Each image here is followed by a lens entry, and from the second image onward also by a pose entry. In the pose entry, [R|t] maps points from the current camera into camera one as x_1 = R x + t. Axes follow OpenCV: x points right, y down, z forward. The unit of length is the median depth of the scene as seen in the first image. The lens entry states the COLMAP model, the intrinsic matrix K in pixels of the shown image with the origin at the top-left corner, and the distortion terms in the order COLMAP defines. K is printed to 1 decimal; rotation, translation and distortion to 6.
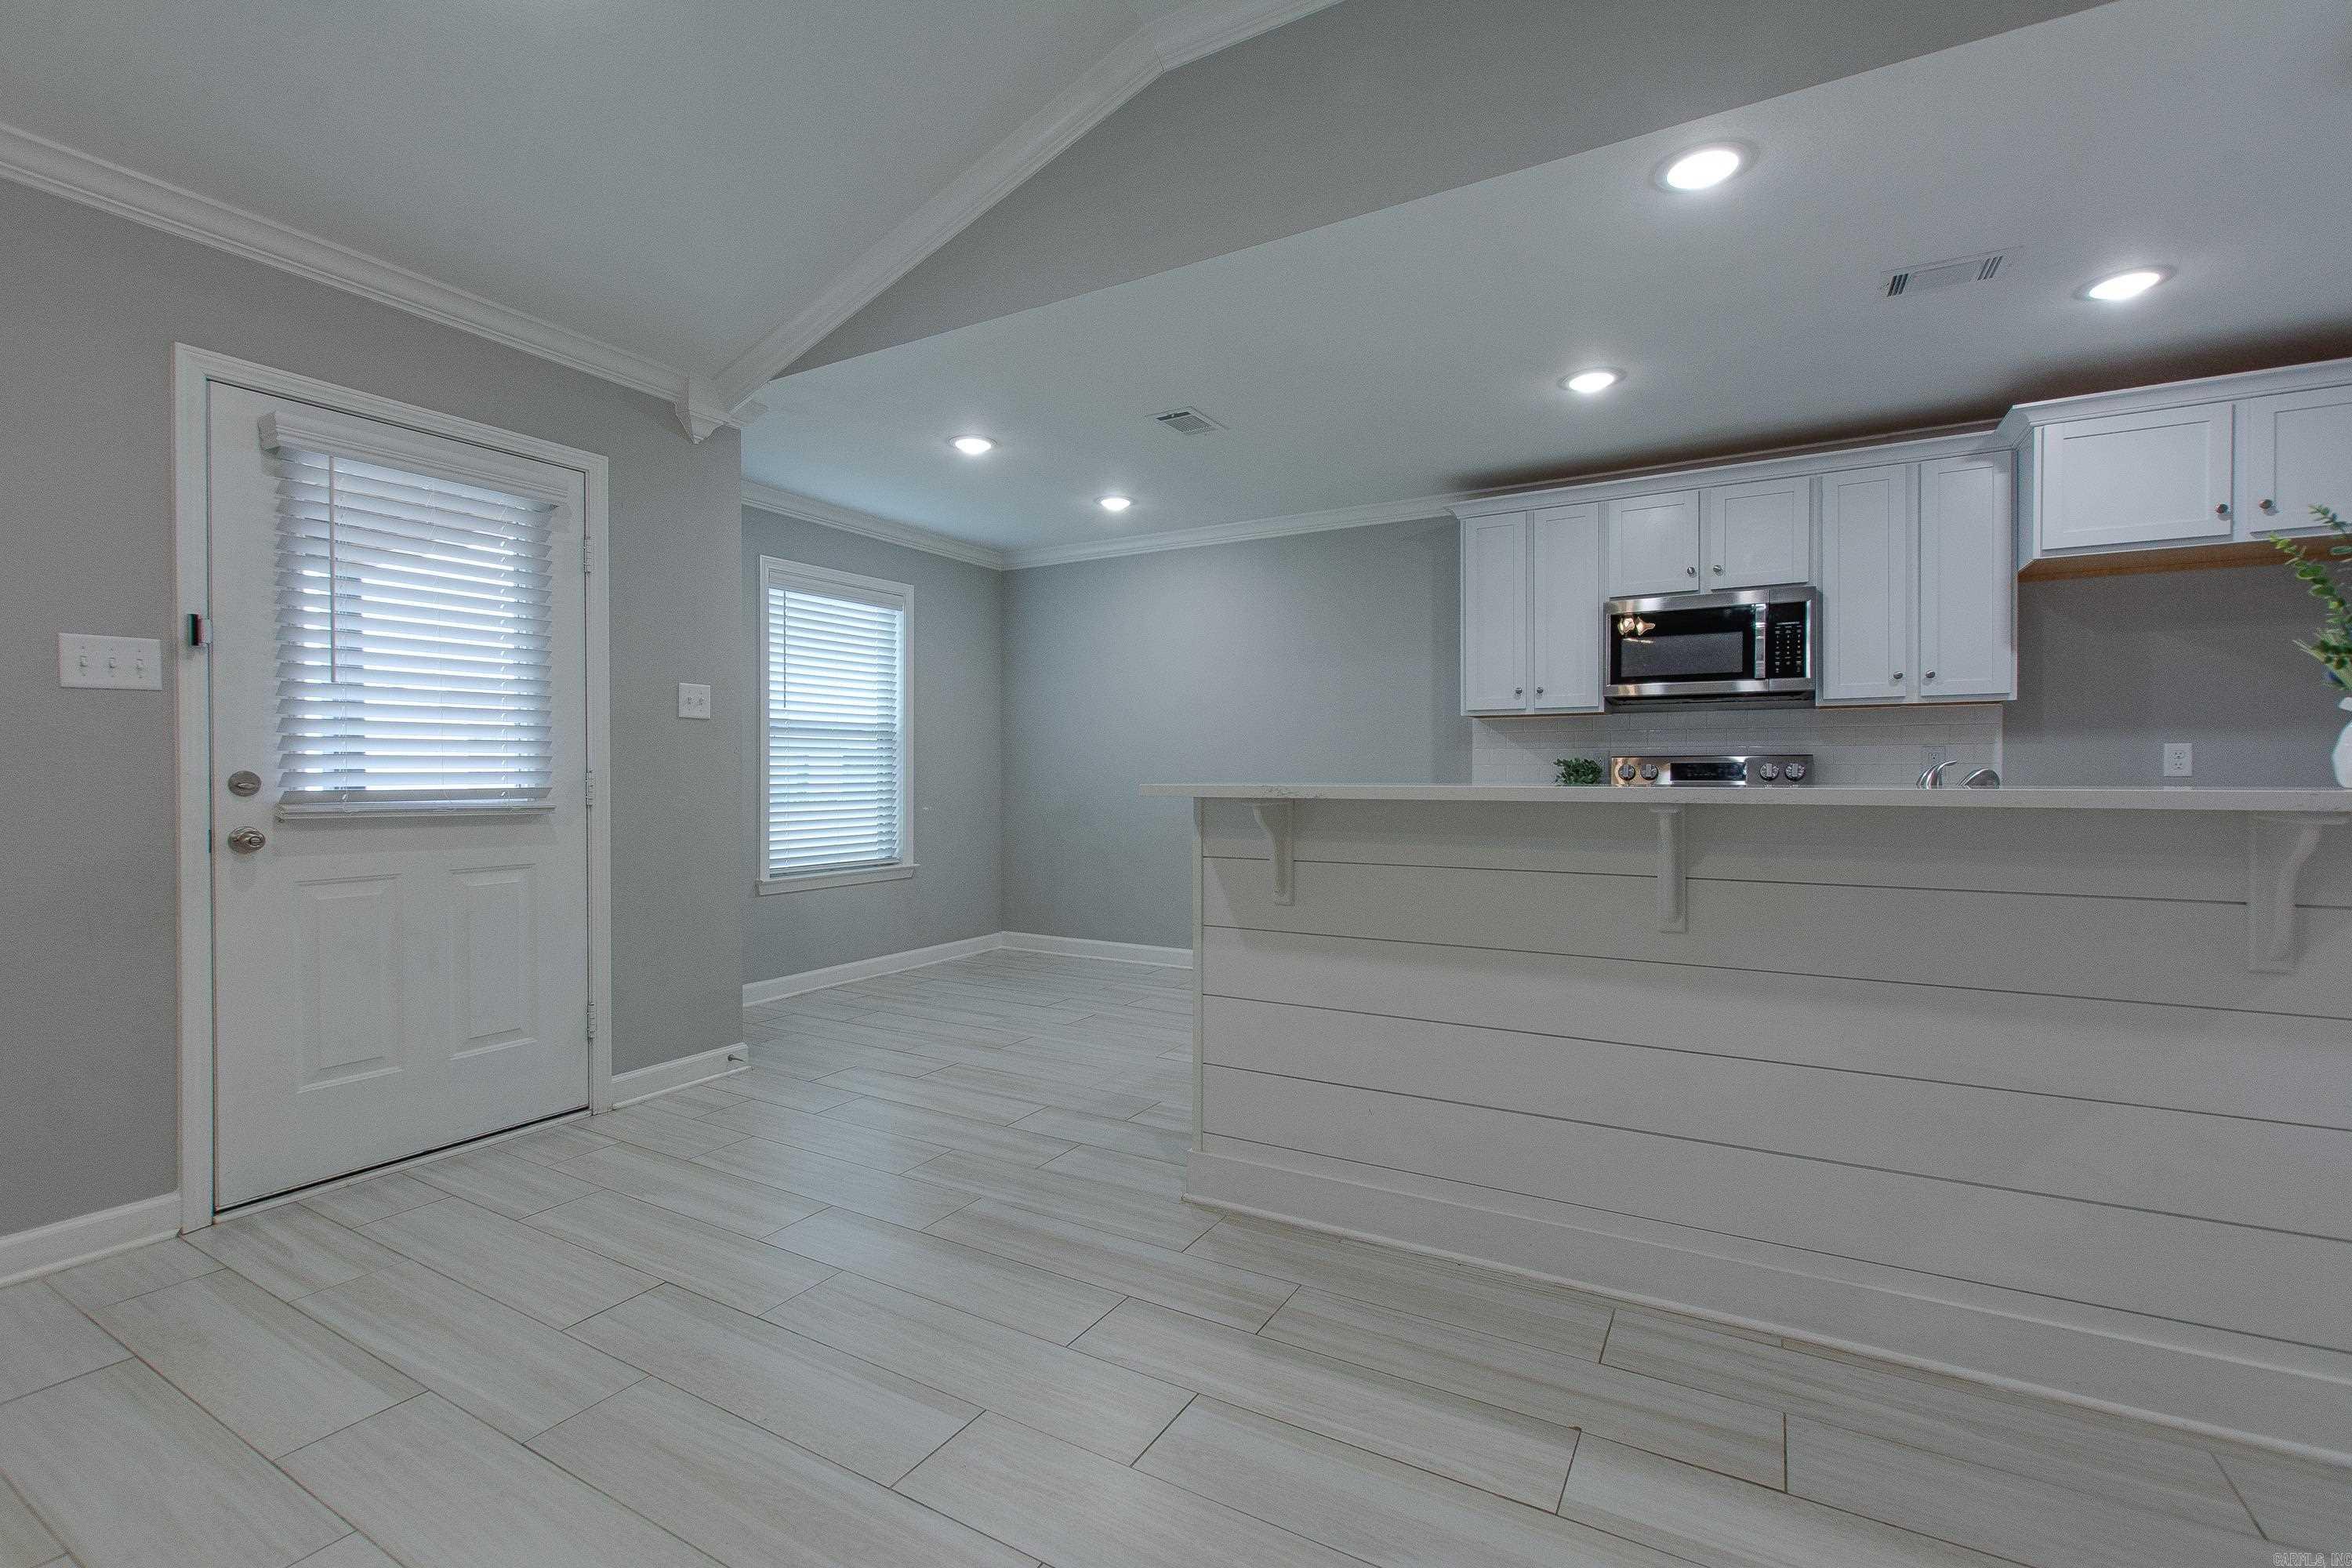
lens RADIAL K [[1028.6, 0, 1176.3], [0, 1028.6, 782.2], [0, 0, 1]] dist [0.005438, -0.003755]
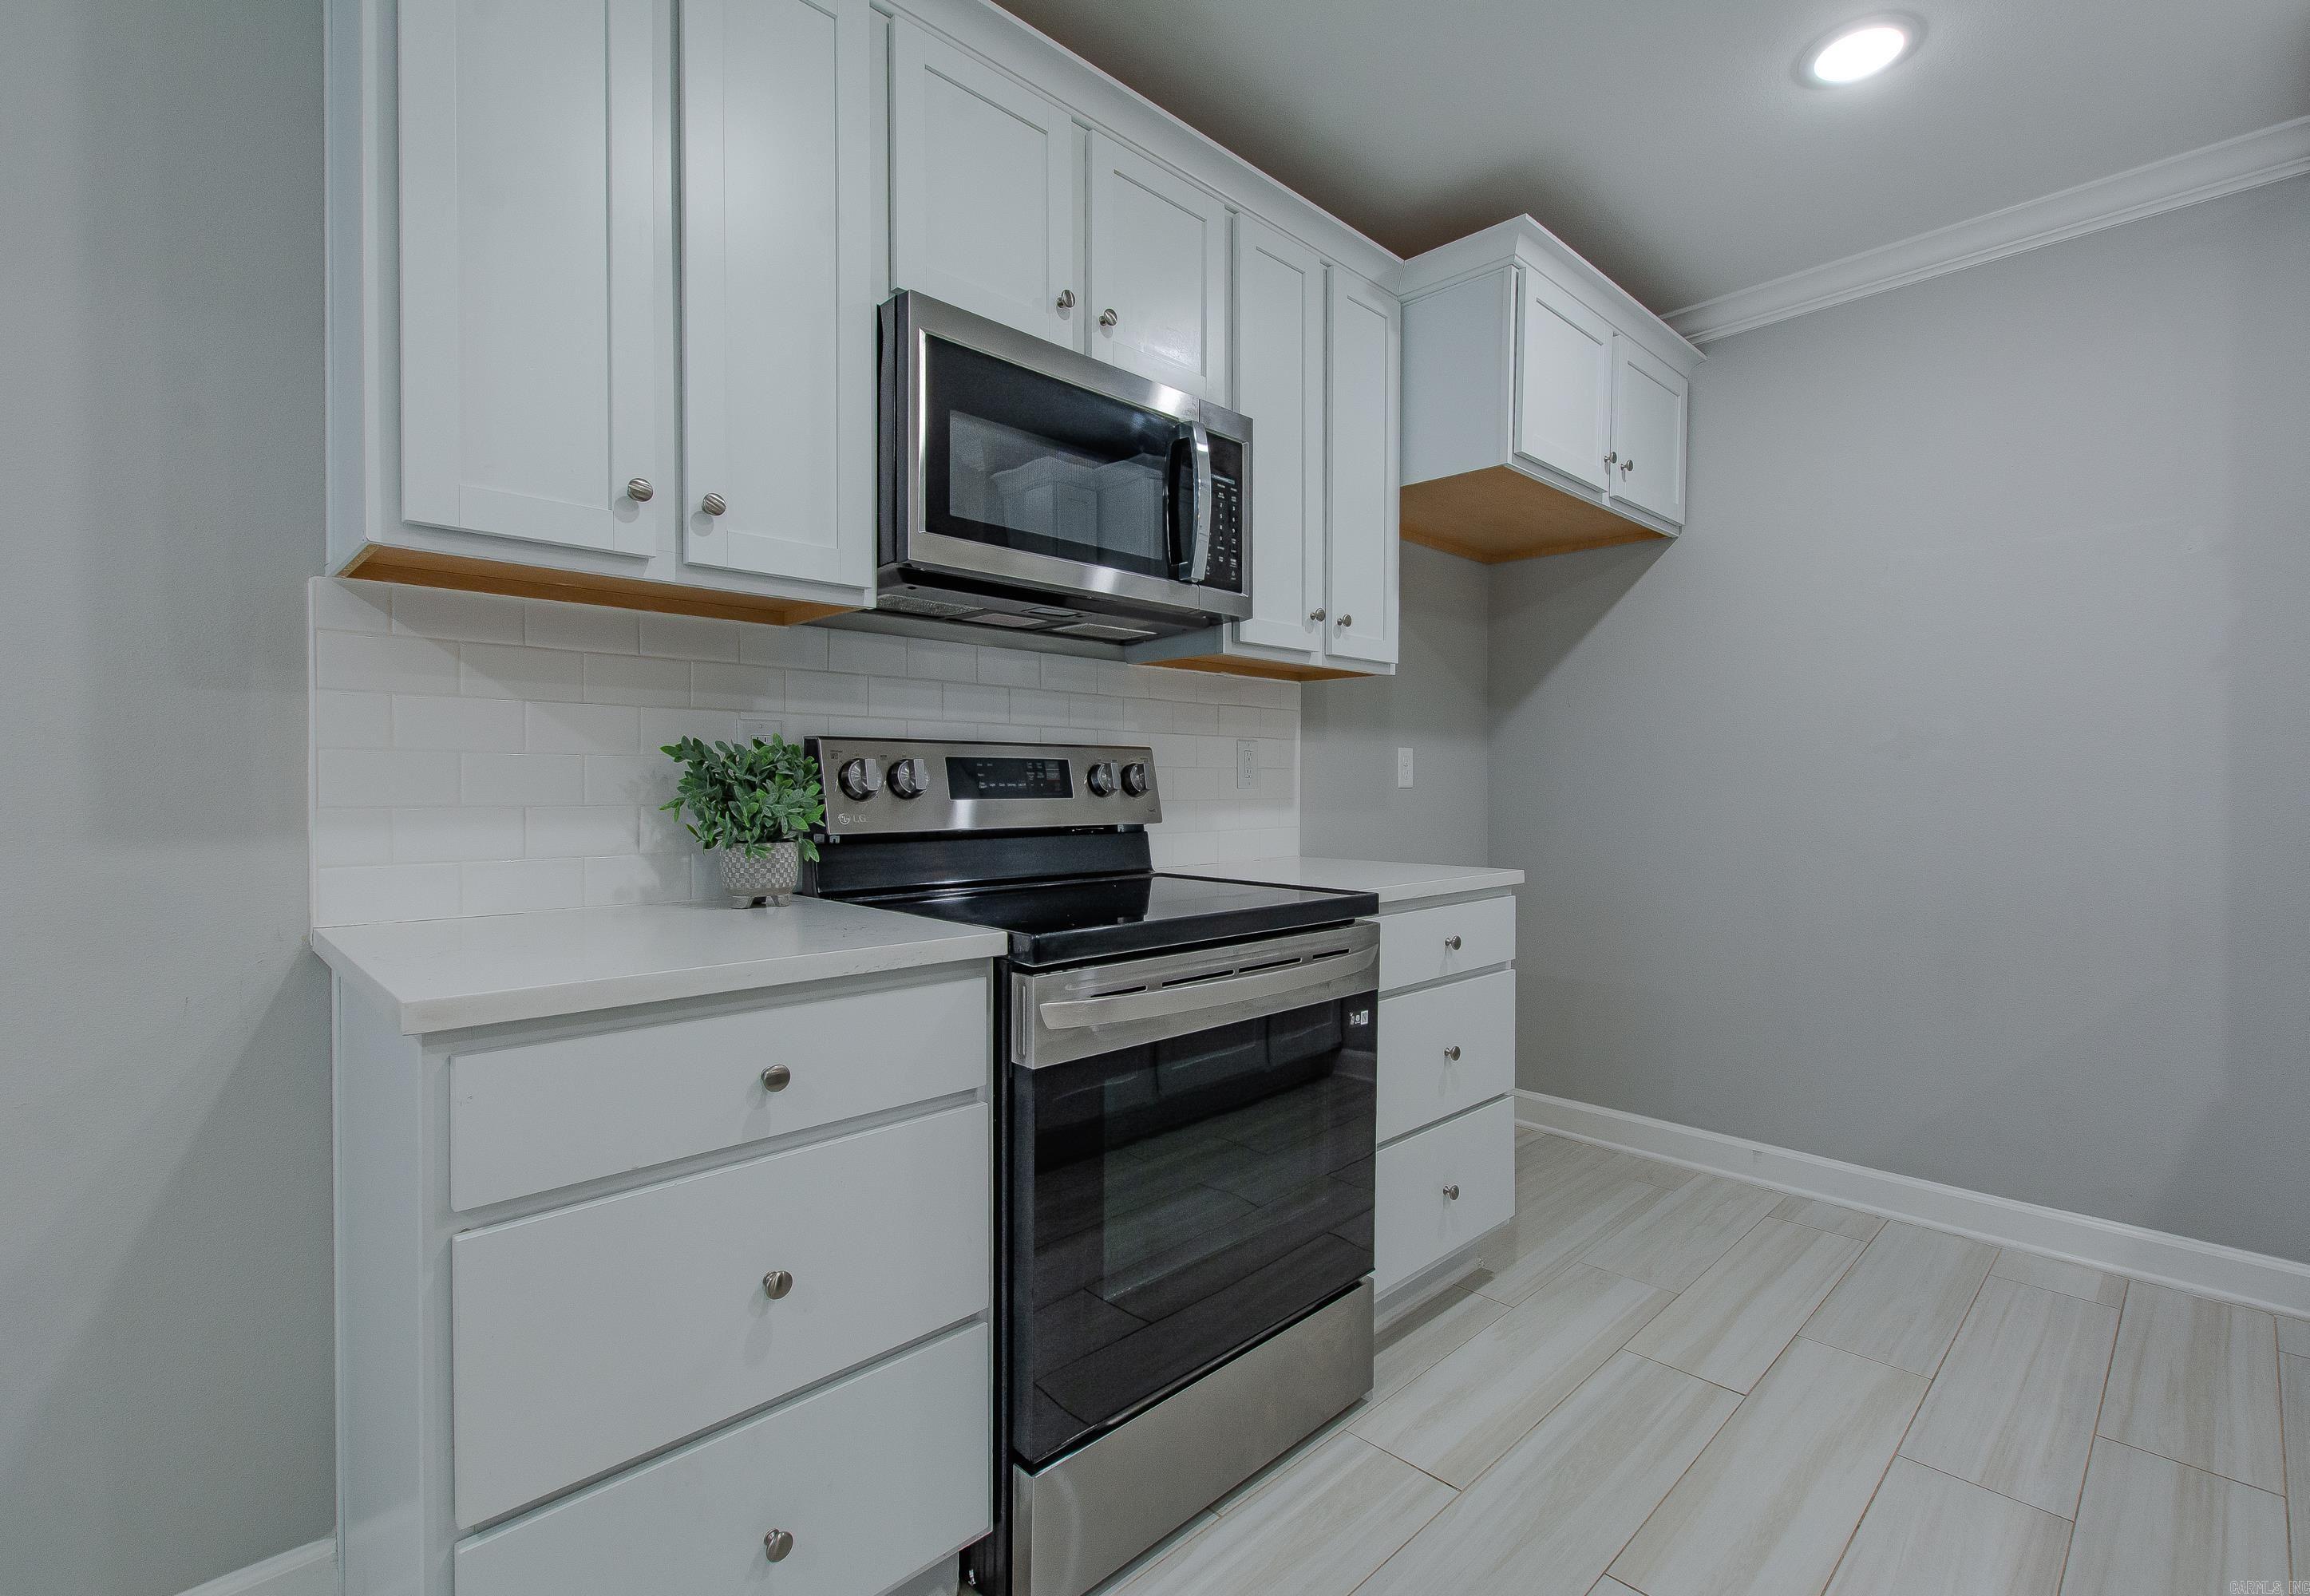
lens RADIAL K [[1046.8, 0, 1190.0], [0, 1046.8, 793.2], [0, 0, 1]] dist [0.005241, -0.003795]
pose [[0.257744, -0.006397, 0.966192, 0.107800], [0.007472, 0.999961, 0.004628, -0.006008], [-0.966184, 0.006026, 0.257782, 0.918603]]
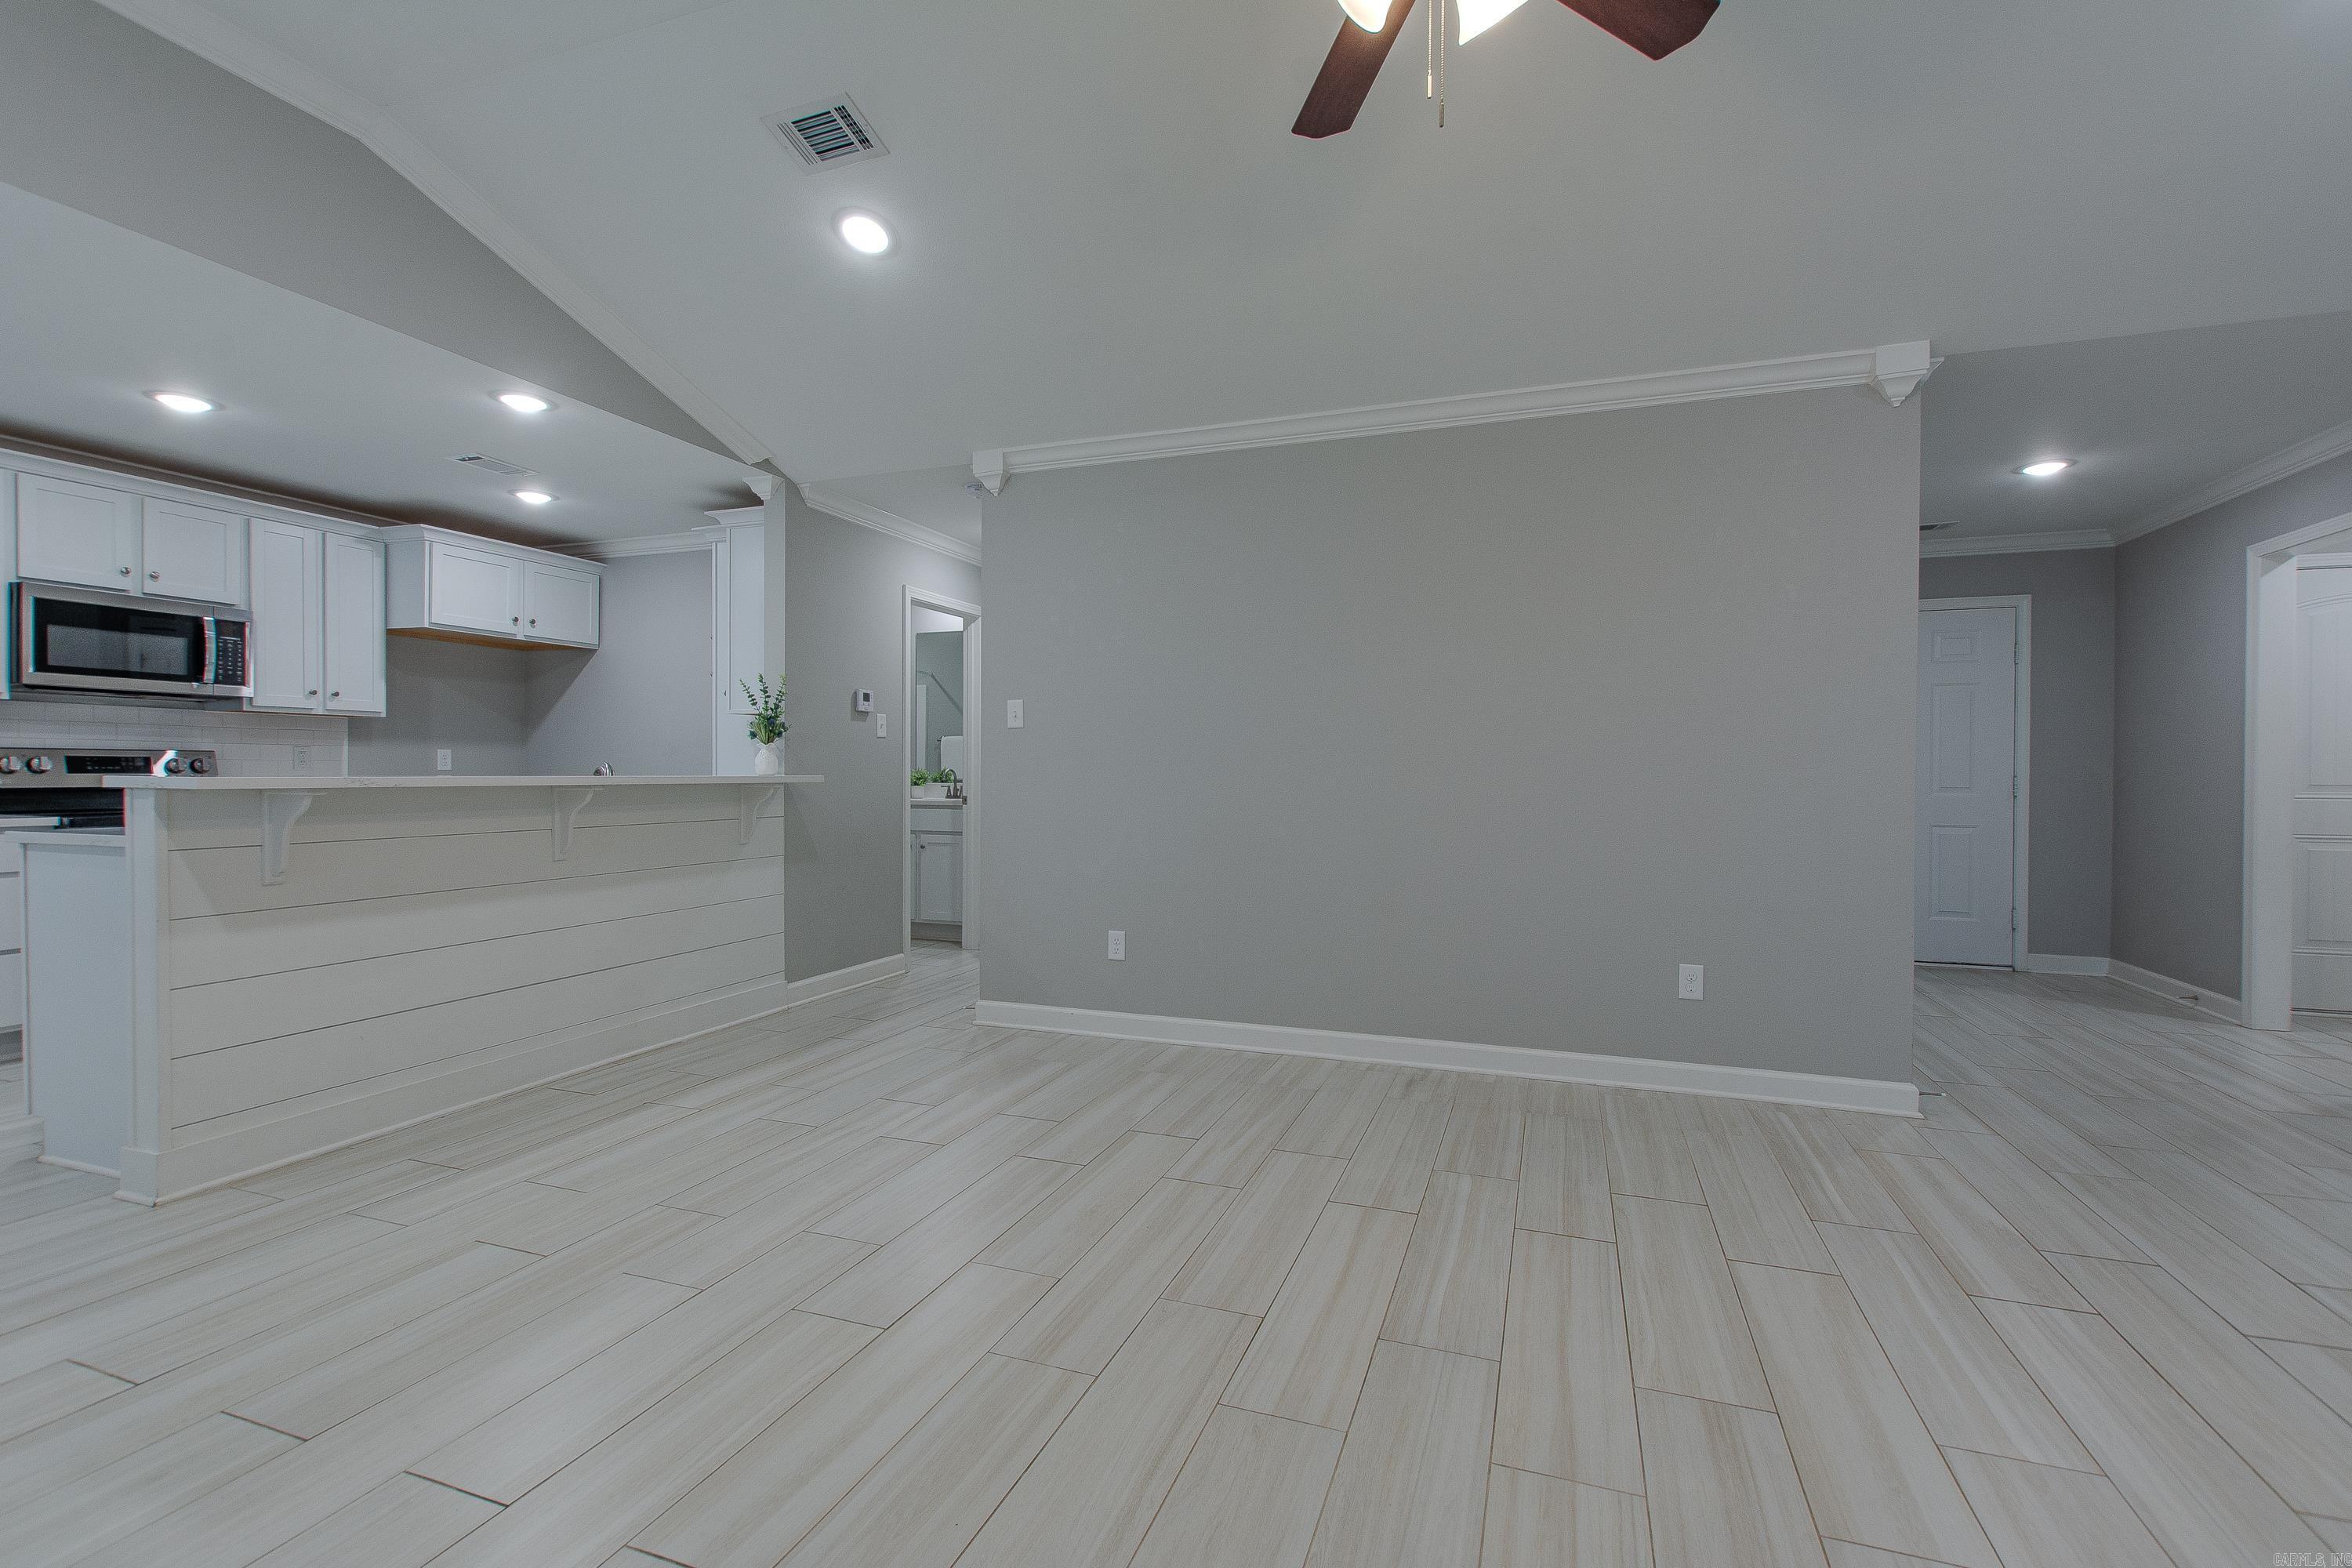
lens RADIAL K [[1028.6, 0, 1194.9], [0, 1028.6, 781.6], [0, 0, 1]] dist [0.005438, -0.003755]
pose [[-0.183019, -0.009980, 0.983059, -0.779654], [0.003453, 0.999936, 0.010794, -0.001077], [-0.983103, 0.005370, -0.182973, 0.146776]]
